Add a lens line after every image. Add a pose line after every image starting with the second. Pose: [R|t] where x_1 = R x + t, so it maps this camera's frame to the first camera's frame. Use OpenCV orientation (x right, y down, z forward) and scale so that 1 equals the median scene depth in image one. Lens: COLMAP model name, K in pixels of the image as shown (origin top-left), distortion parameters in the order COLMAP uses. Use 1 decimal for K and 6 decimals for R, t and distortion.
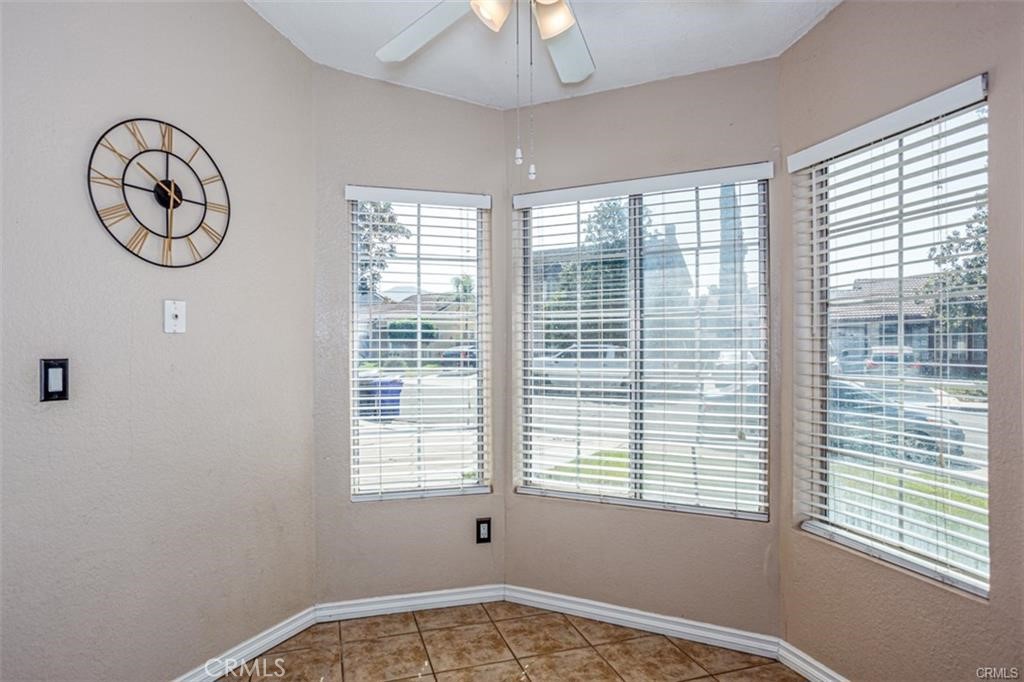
lens RADIAL K [[602.0, 0, 511.1], [0, 602.0, 355.7], [0, 0, 1]] dist [-0.005738, -0.000459]
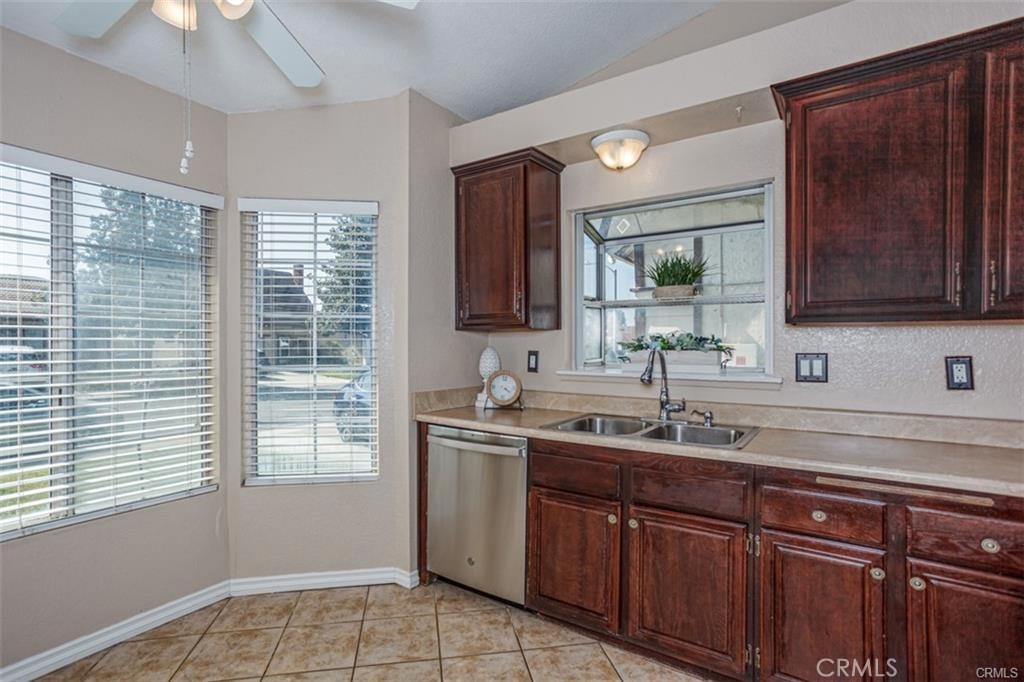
lens RADIAL K [[514.5, 0, 510.3], [0, 514.5, 355.5], [0, 0, 1]] dist [0.025388, 0.000910]
pose [[0.100024, -0.019074, 0.994802, -0.539261], [0.018708, 0.999676, 0.017286, -0.003219], [-0.994809, 0.016882, 0.100349, 0.287323]]
